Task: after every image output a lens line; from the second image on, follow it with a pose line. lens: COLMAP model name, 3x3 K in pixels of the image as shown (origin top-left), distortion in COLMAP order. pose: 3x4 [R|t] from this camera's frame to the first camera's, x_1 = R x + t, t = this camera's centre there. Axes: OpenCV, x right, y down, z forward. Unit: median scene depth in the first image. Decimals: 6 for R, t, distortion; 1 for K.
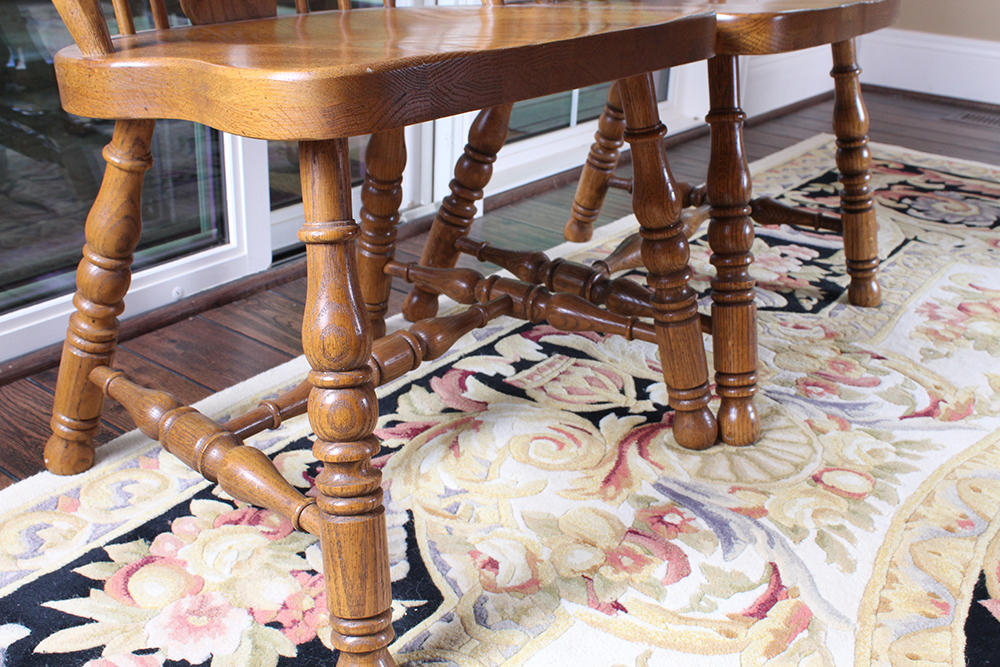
lens RADIAL K [[1045.6, 0, 500.0], [0, 1045.6, 333.5], [0, 0, 1]] dist [-0.092461, -0.007522]
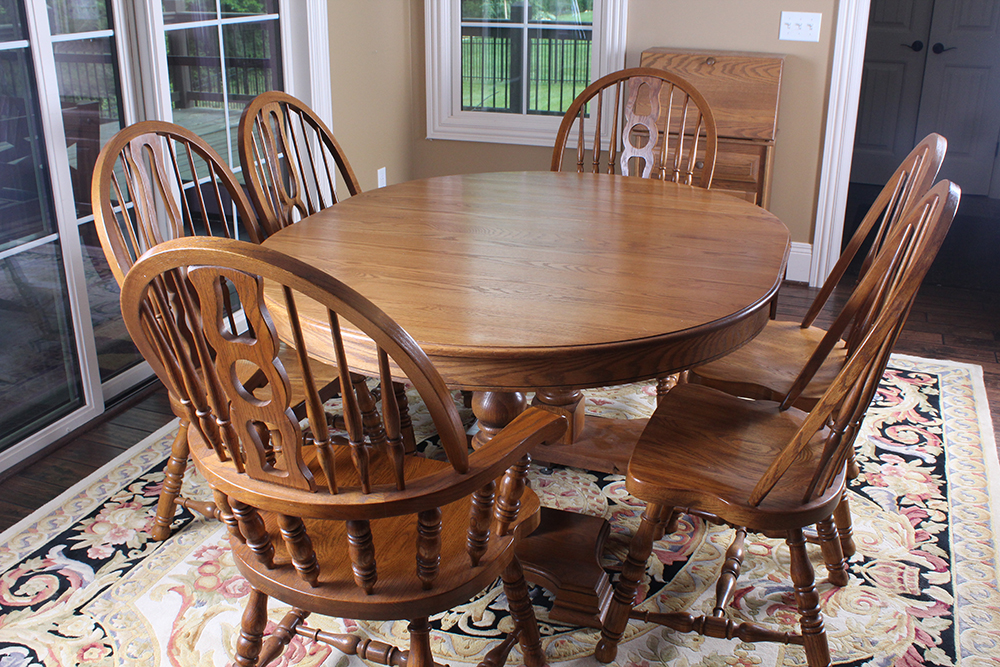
lens RADIAL K [[973.2, 0, 500.0], [0, 973.2, 333.5], [0, 0, 1]] dist [-0.127646, -0.005460]
pose [[0.958523, -0.133386, 0.251877, 0.165956], [0.147038, 0.988472, -0.036092, -0.052732], [-0.244160, 0.071630, 0.967086, -1.953937]]
